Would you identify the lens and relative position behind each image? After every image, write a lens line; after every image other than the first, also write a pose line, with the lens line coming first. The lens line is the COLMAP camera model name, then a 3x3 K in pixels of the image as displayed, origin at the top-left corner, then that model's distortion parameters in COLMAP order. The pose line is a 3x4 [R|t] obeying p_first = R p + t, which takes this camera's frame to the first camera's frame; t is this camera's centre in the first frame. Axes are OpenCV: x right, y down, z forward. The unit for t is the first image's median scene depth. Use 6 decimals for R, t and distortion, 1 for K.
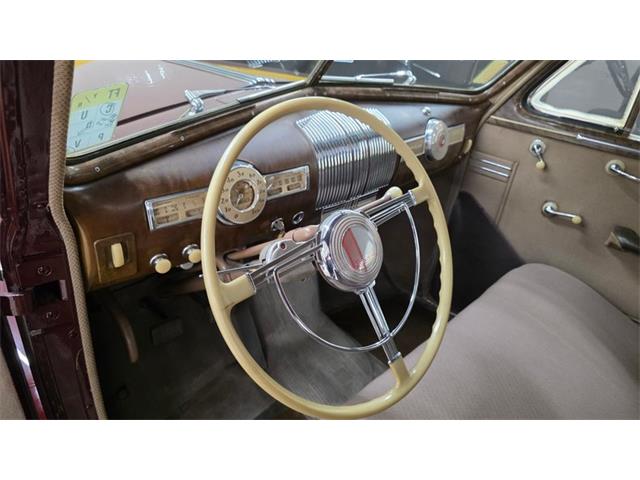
lens RADIAL K [[464.4, 0, 317.0], [0, 464.4, 239.8], [0, 0, 1]] dist [0.012284, -0.010066]
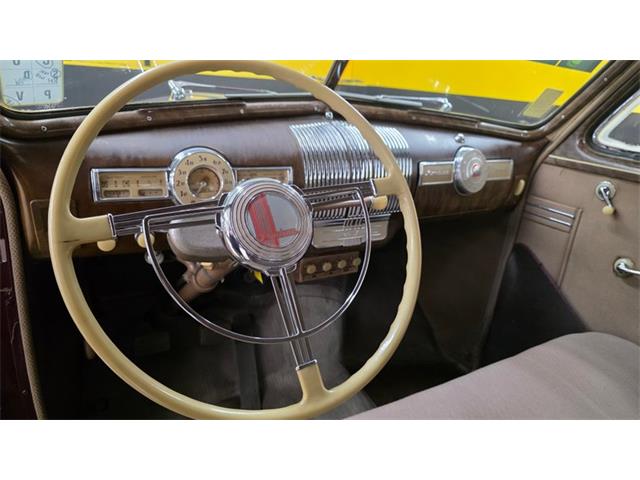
lens RADIAL K [[464.4, 0, 319.5], [0, 464.4, 239.5], [0, 0, 1]] dist [0.012284, -0.010066]
pose [[0.966751, 0.079222, -0.243137, 0.207246], [-0.123824, 0.976925, -0.174028, 0.103625], [0.223740, 0.198348, 0.954253, 0.120804]]
